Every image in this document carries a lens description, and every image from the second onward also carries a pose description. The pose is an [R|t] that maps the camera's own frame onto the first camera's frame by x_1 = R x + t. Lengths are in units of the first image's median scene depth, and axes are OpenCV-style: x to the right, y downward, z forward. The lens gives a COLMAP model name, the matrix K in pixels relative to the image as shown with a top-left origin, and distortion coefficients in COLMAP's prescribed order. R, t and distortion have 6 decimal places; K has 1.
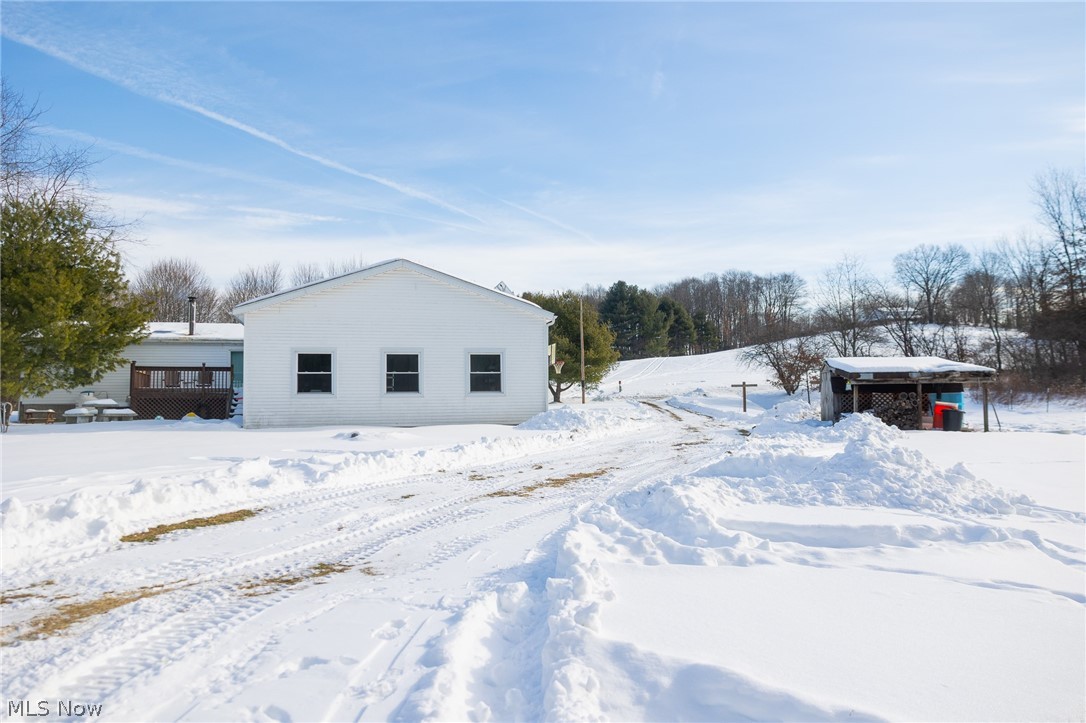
lens RADIAL K [[753.8, 0, 532.0], [0, 753.8, 359.3], [0, 0, 1]] dist [0.001228, 0.002884]
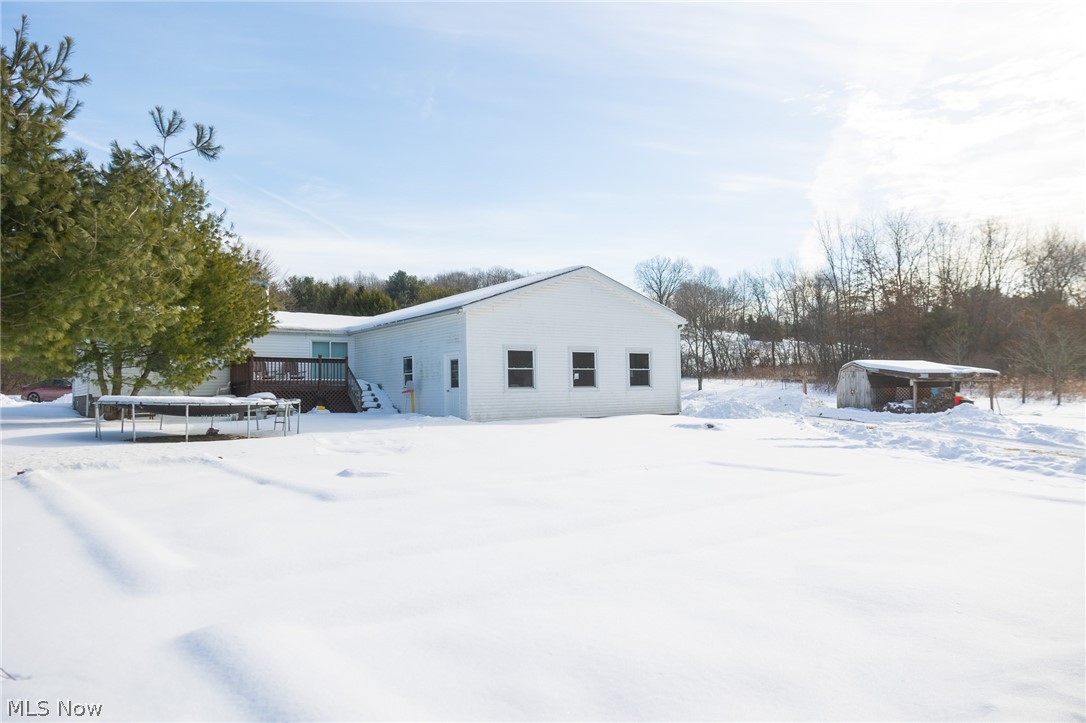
lens RADIAL K [[730.7, 0, 543.0], [0, 730.7, 361.5], [0, 0, 1]] dist [-0.006335, -0.001836]
pose [[0.926288, 0.013958, 0.376558, -0.509869], [-0.021649, 0.999634, 0.016201, -0.007231], [-0.376194, -0.023159, 0.926252, 0.024834]]
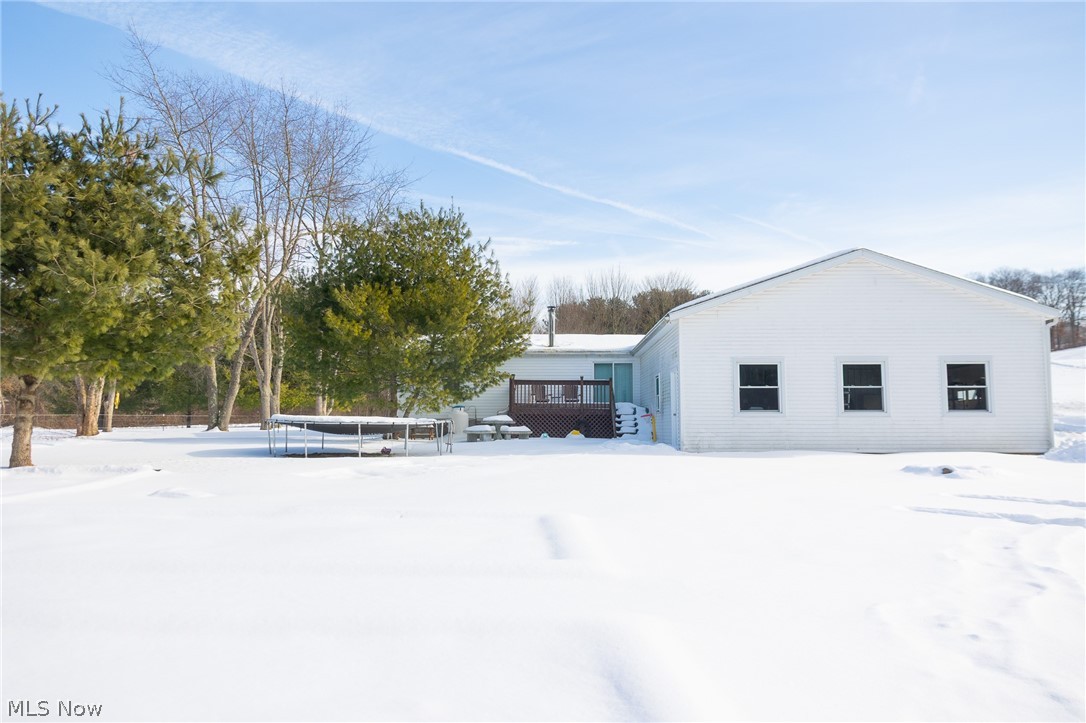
lens RADIAL K [[753.8, 0, 532.0], [0, 753.8, 359.3], [0, 0, 1]] dist [0.001228, 0.002884]
pose [[0.964230, -0.010865, -0.264846, -0.243307], [0.006244, 0.999813, -0.018286, 0.000664], [0.264995, 0.015978, 0.964117, 0.093307]]
